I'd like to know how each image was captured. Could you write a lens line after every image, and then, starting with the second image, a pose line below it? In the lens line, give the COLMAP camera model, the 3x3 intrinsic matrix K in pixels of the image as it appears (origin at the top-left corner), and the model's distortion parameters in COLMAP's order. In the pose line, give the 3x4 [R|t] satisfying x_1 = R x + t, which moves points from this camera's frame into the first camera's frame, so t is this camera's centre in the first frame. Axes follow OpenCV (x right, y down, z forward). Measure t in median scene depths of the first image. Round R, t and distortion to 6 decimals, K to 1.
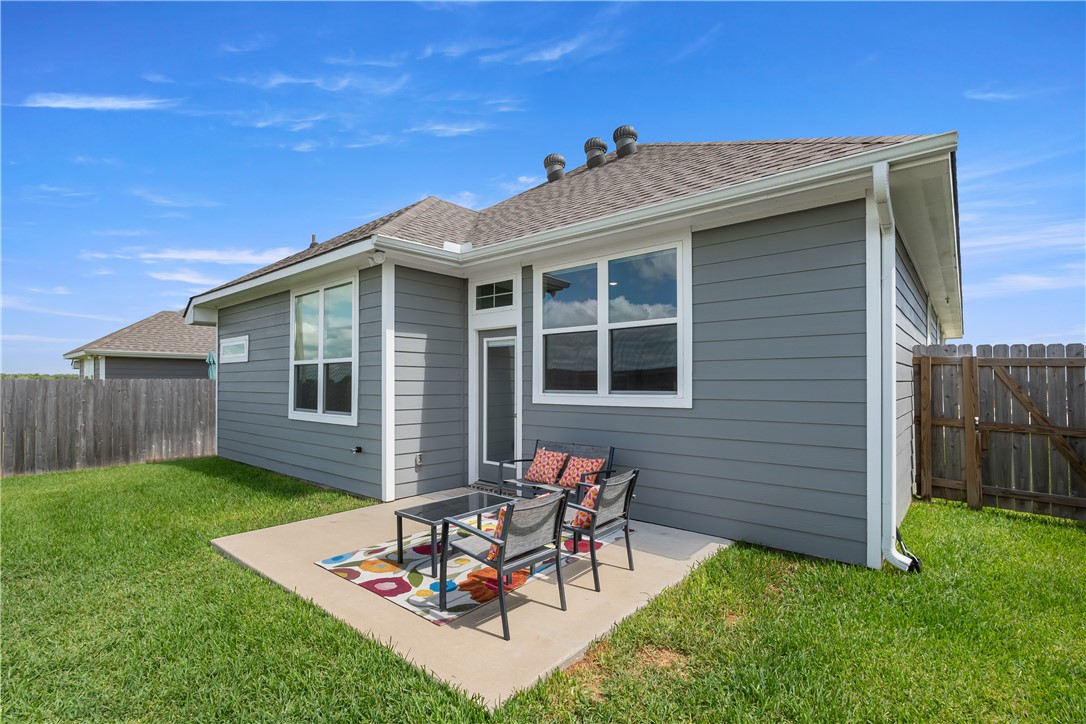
lens RADIAL K [[500.3, 0, 541.0], [0, 500.3, 392.3], [0, 0, 1]] dist [0.000764, 0.000497]
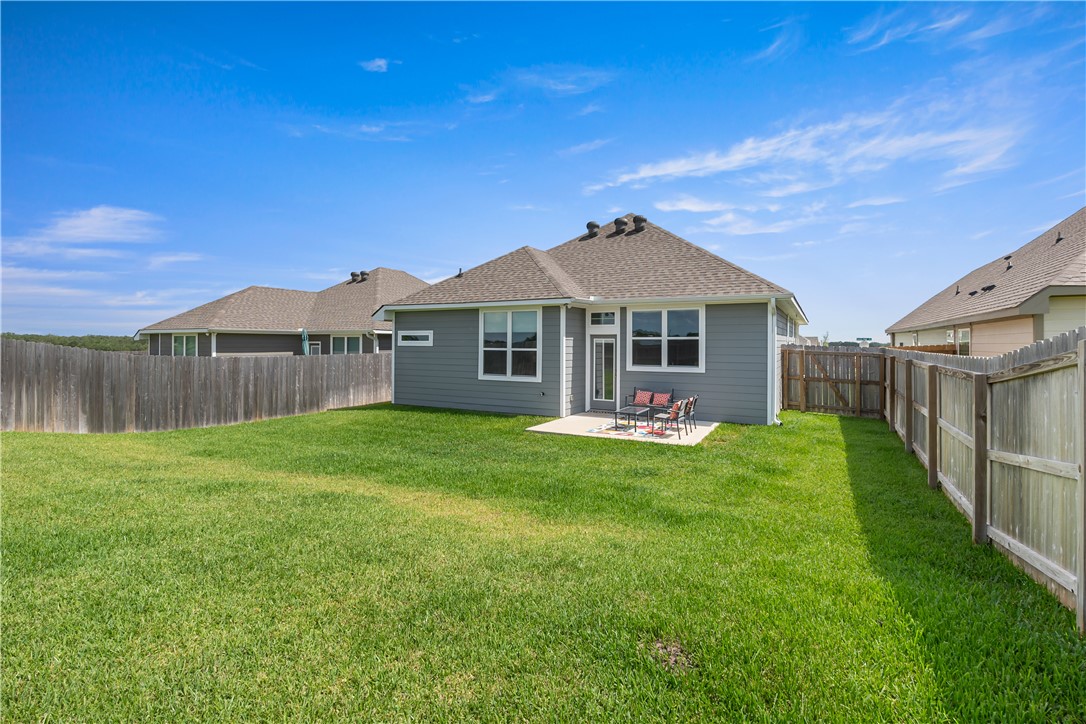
lens RADIAL K [[501.4, 0, 540.0], [0, 501.4, 363.4], [0, 0, 1]] dist [-0.001163, 0.000499]
pose [[0.980590, -0.005580, 0.195989, -0.799338], [0.001026, 0.999727, 0.023327, -0.060169], [-0.196066, -0.022673, 0.980329, -1.049711]]
